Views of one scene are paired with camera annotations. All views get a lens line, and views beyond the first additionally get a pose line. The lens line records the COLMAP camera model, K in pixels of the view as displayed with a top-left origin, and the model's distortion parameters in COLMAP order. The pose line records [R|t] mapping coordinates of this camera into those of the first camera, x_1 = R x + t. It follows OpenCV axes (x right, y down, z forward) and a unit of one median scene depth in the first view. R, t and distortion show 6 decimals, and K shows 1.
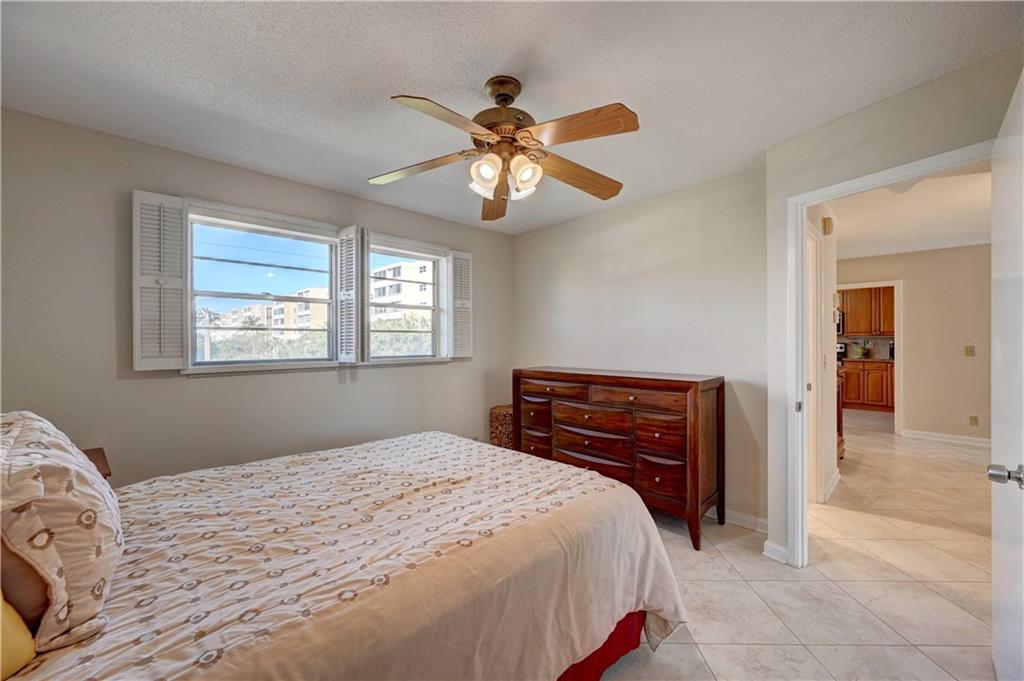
lens RADIAL K [[404.1, 0, 516.8], [0, 404.1, 342.4], [0, 0, 1]] dist [0.002062, 0.000029]
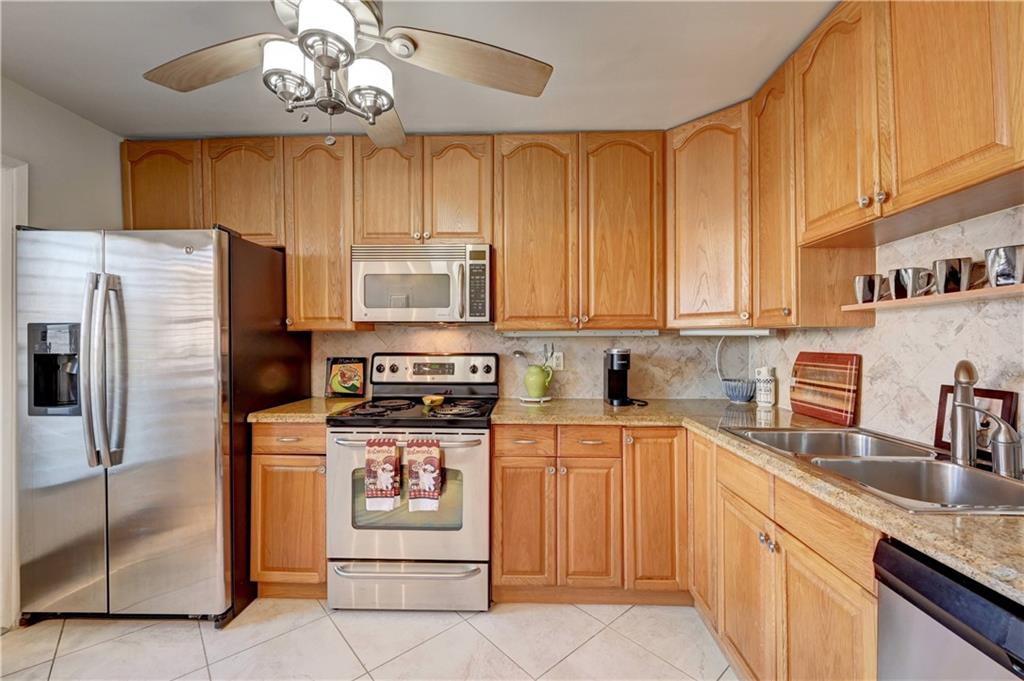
lens RADIAL K [[404.1, 0, 516.5], [0, 404.1, 338.7], [0, 0, 1]] dist [0.002062, 0.000029]
pose [[0.716031, 0.004096, 0.698057, 0.627416], [-0.000533, 0.999986, -0.005321, -0.007858], [-0.698068, 0.003438, 0.716023, 0.794007]]
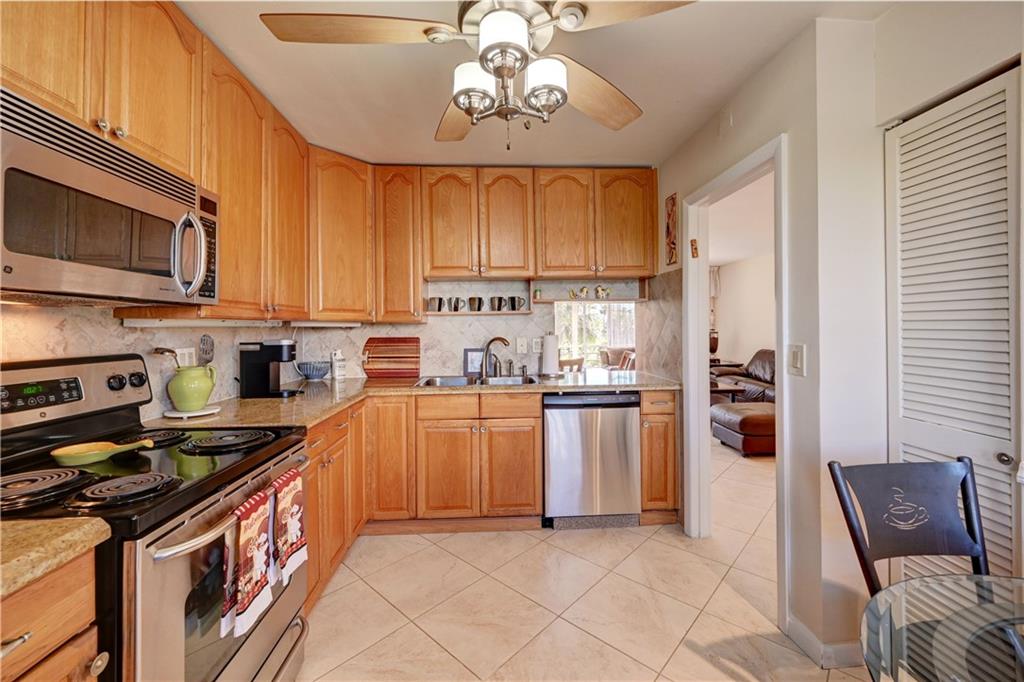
lens RADIAL K [[405.1, 0, 495.3], [0, 405.1, 325.3], [0, 0, 1]] dist [0.001389, 0.001051]
pose [[-0.730739, 0.009493, 0.682591, 0.578940], [0.006219, 0.999954, -0.007249, -0.009413], [-0.682629, -0.001052, -0.730764, 1.053924]]
